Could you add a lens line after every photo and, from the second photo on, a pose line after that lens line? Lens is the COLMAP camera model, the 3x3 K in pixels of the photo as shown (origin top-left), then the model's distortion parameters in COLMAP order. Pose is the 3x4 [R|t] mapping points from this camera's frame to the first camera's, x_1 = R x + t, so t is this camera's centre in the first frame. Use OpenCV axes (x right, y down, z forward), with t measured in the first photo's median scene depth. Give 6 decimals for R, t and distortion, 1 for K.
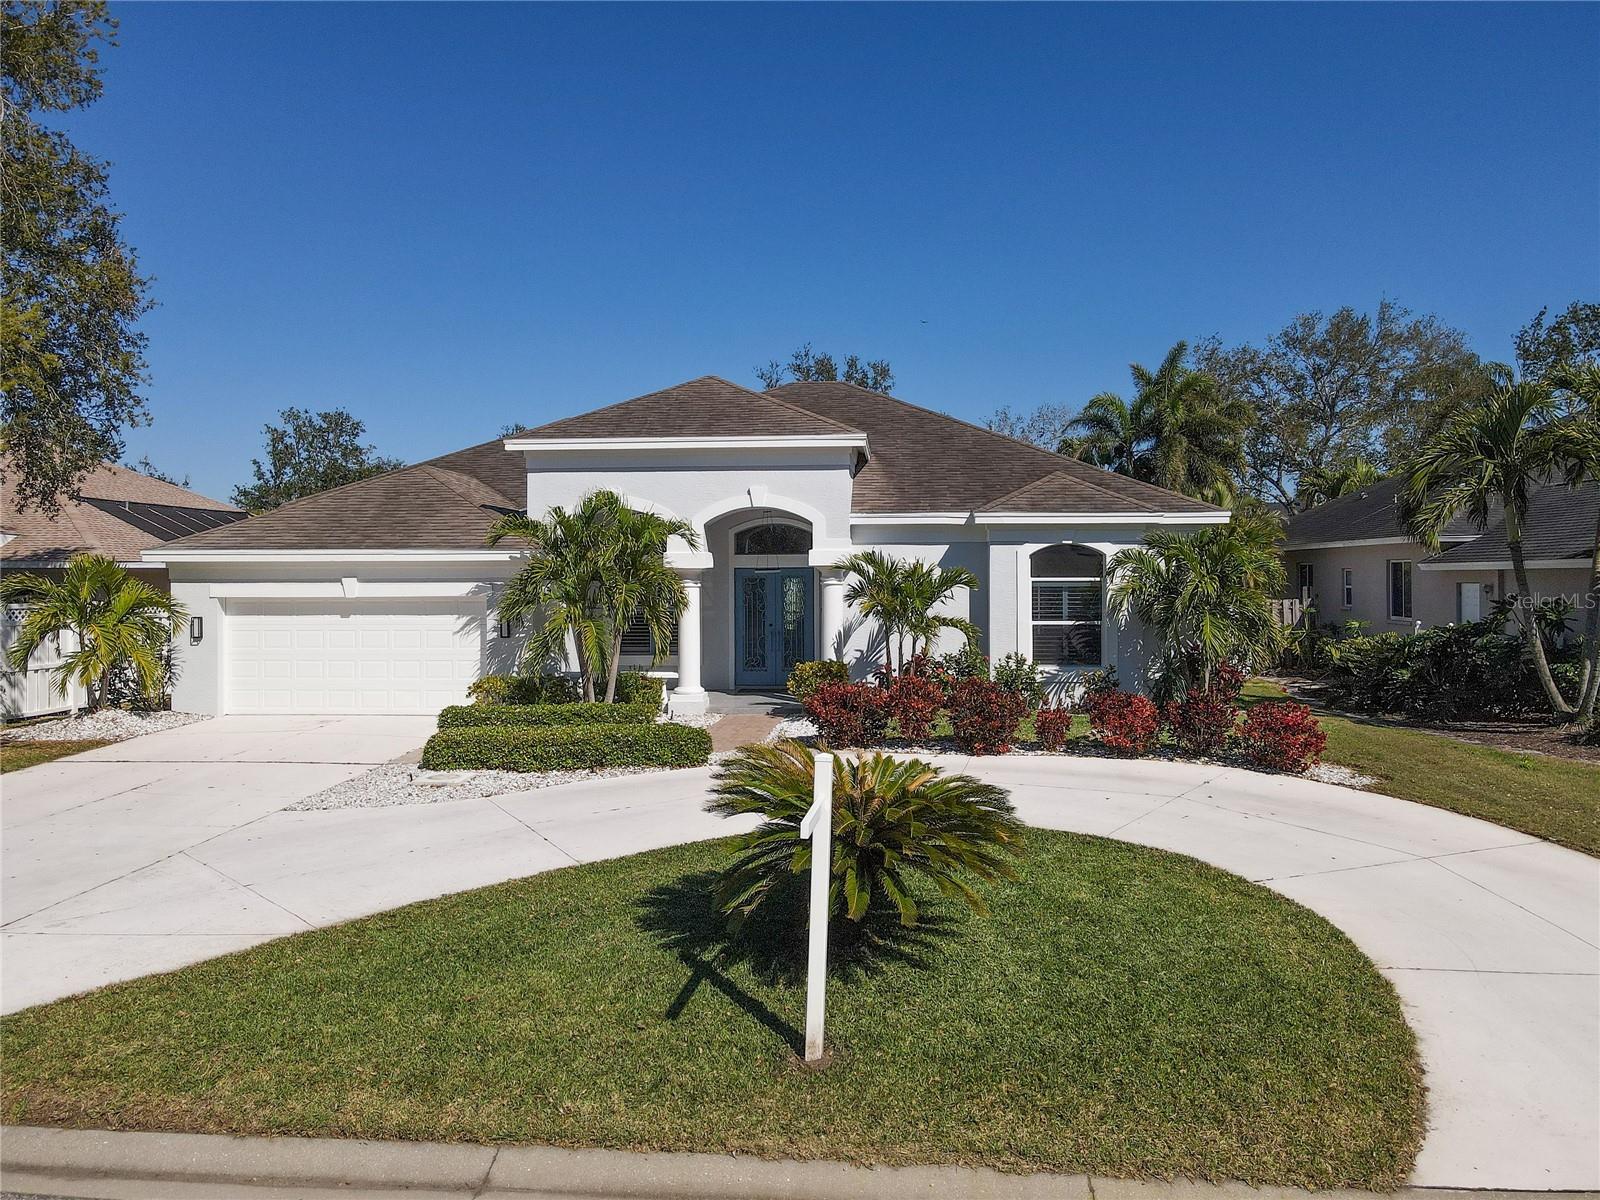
lens RADIAL K [[1210.1, 0, 781.4], [0, 1210.1, 671.2], [0, 0, 1]] dist [-0.004123, 0.059194]
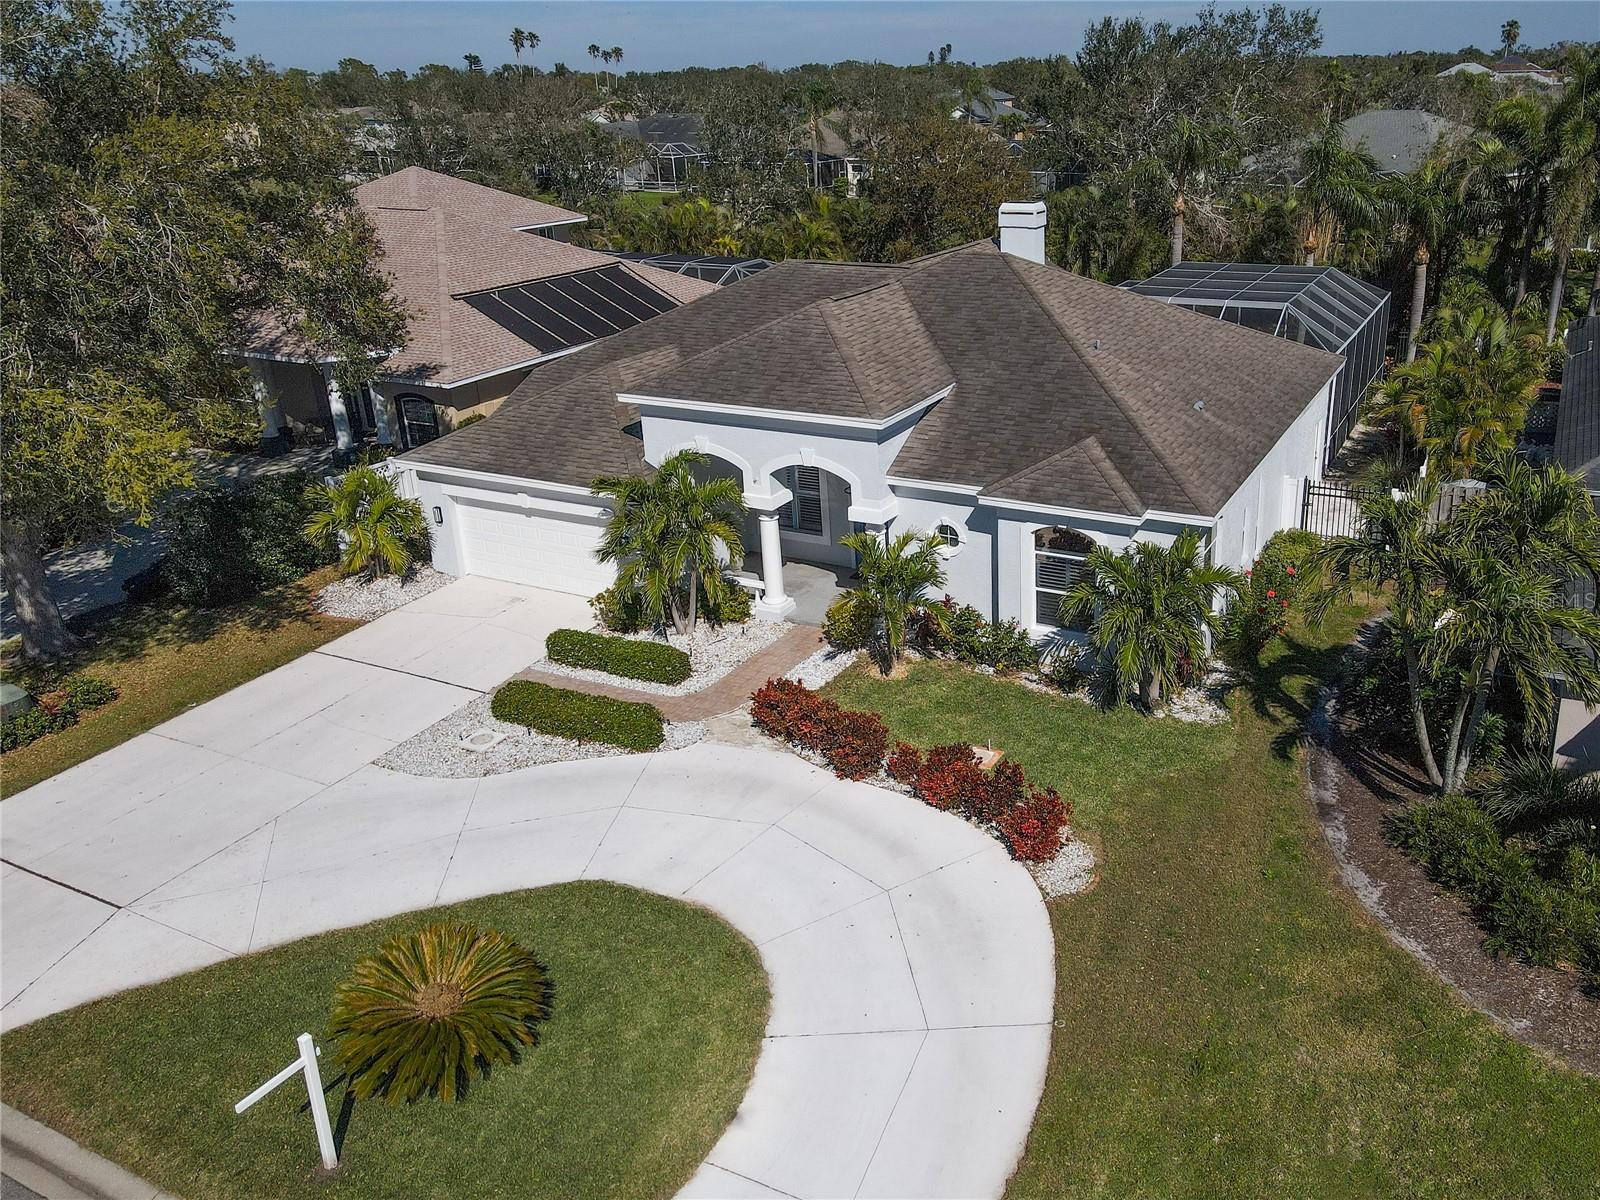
lens RADIAL K [[1216.9, 0, 946.3], [0, 1216.9, 625.8], [0, 0, 1]] dist [0.007334, 0.003520]
pose [[0.933935, 0.133194, -0.331700, 0.503753], [-0.009084, 0.936524, 0.350484, -0.398041], [0.357328, -0.324317, 0.875863, -0.015281]]
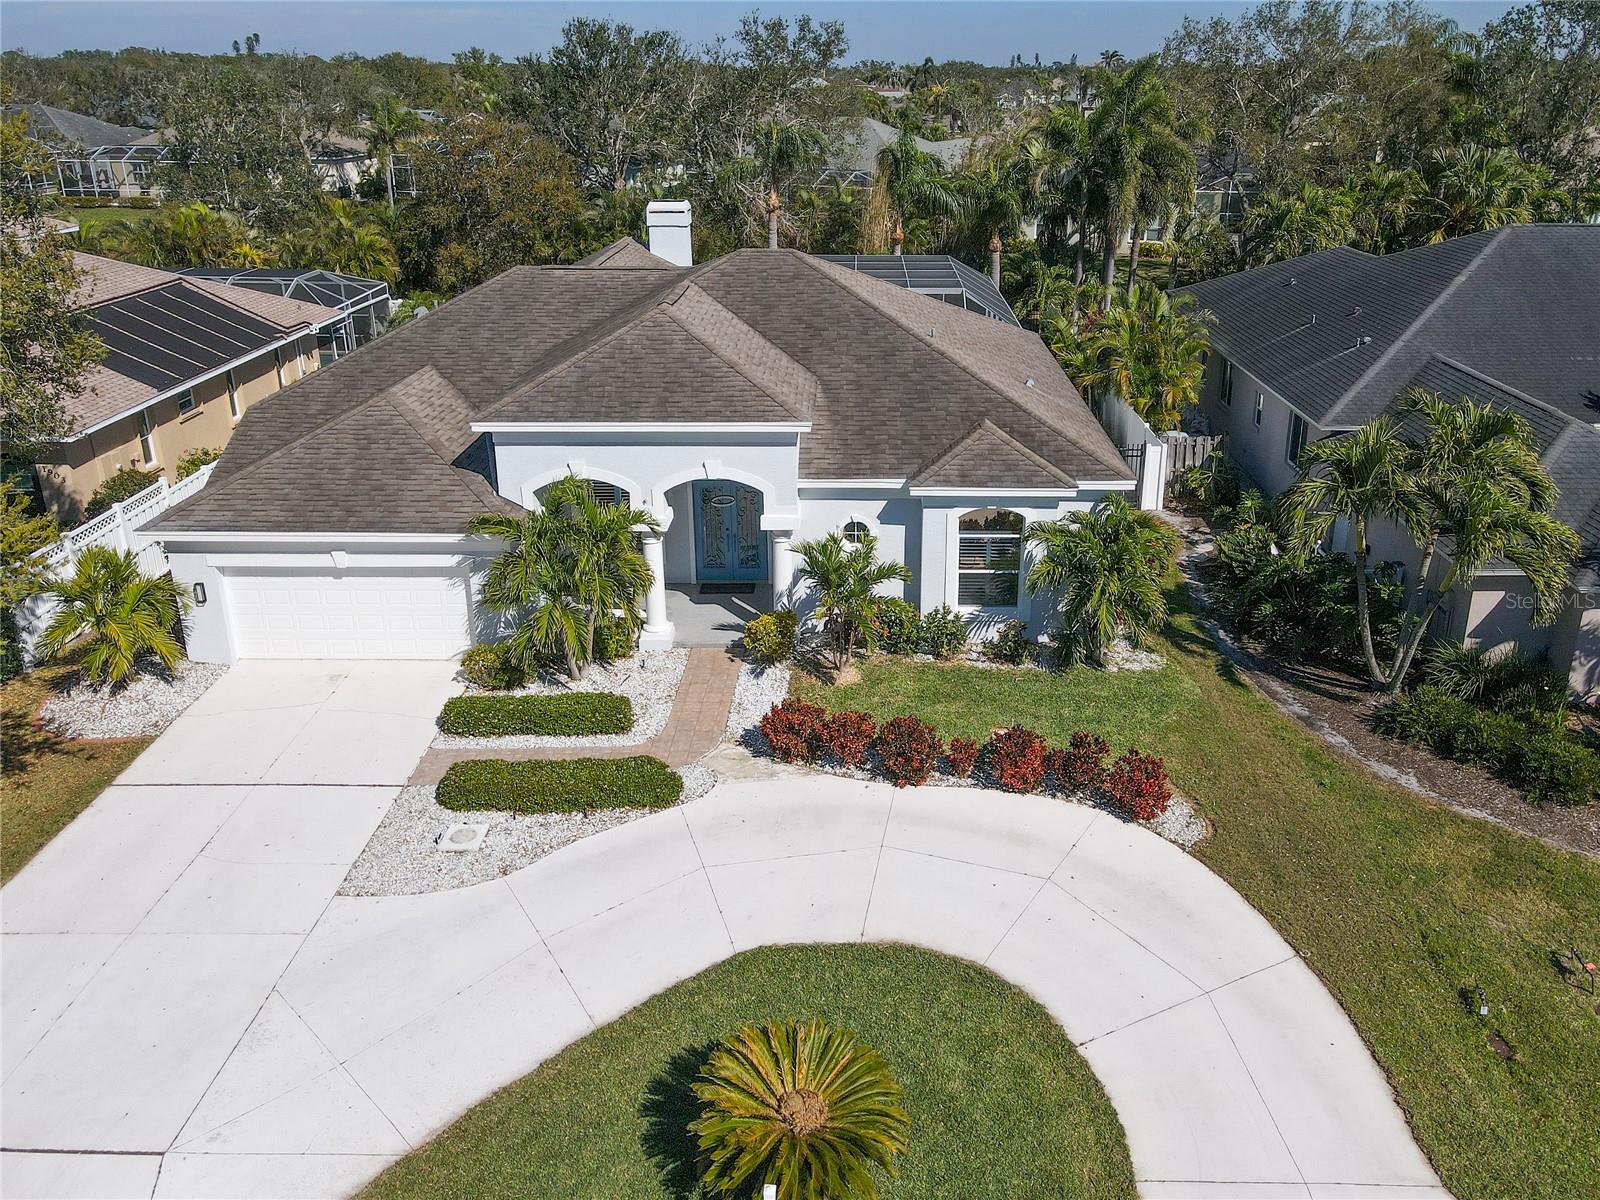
lens RADIAL K [[1201.0, 0, 823.0], [0, 1201.0, 601.2], [0, 0, 1]] dist [-0.007792, 0.078626]
pose [[0.997666, -0.024864, 0.063588, 0.007902], [0.002009, 0.941621, 0.336668, -0.393714], [-0.068247, -0.335754, 0.939474, -0.059175]]
